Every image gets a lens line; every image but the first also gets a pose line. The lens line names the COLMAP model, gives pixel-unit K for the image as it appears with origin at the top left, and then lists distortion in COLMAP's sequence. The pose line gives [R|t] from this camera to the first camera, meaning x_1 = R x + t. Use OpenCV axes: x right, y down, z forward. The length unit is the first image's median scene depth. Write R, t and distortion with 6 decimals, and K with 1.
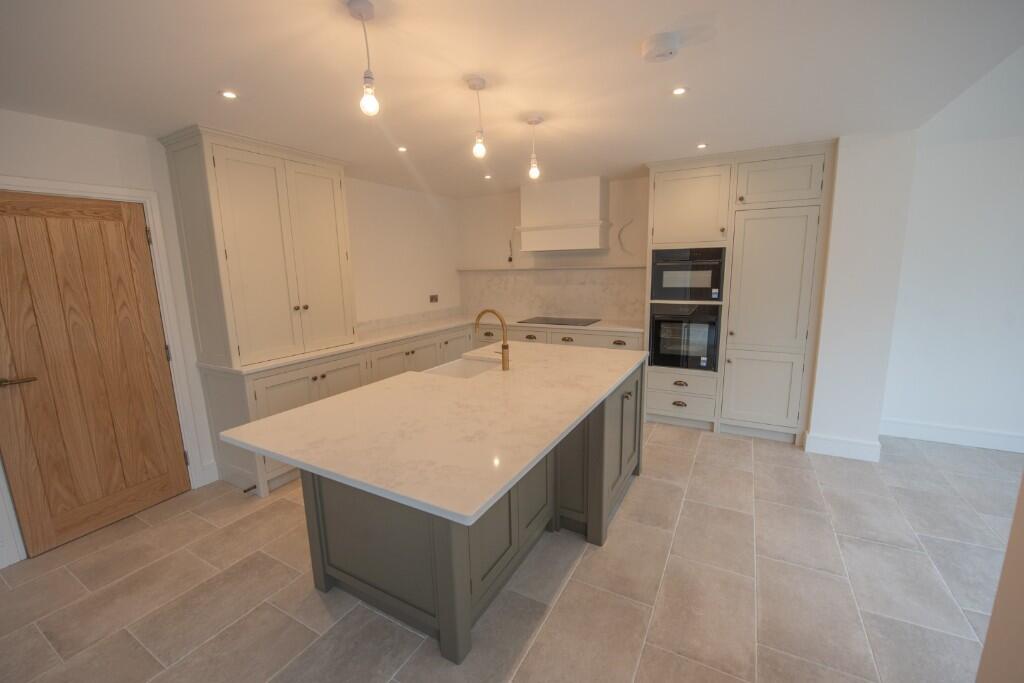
lens RADIAL K [[422.5, 0, 512.0], [0, 422.5, 341.5], [0, 0, 1]] dist [-0.009605, -0.000123]
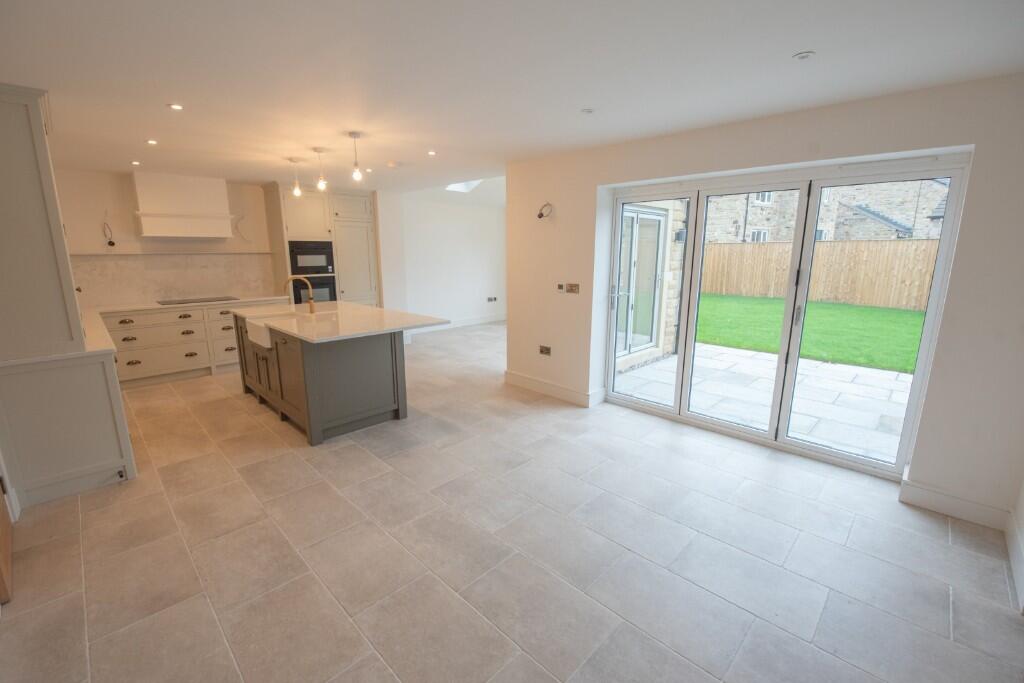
lens RADIAL K [[437.5, 0, 512.7], [0, 437.5, 343.9], [0, 0, 1]] dist [-0.015724, -0.000186]
pose [[0.269637, -0.179279, 0.946126, -1.021774], [0.164169, 0.976691, 0.138284, 0.055582], [-0.948865, 0.118038, 0.292784, -0.154164]]
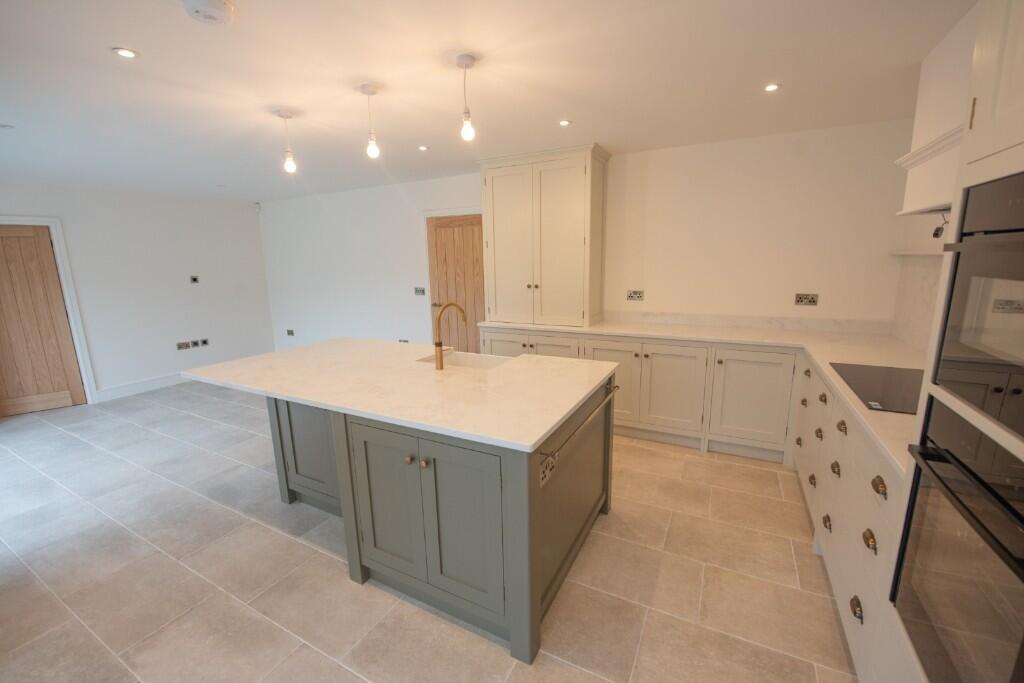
lens RADIAL K [[422.4, 0, 508.5], [0, 422.4, 340.8], [0, 0, 1]] dist [-0.016720, 0.000155]
pose [[0.016205, 0.214543, -0.976580, 0.627609], [-0.155188, 0.965412, 0.209515, -0.150610], [0.987752, 0.148158, 0.048939, 0.781940]]
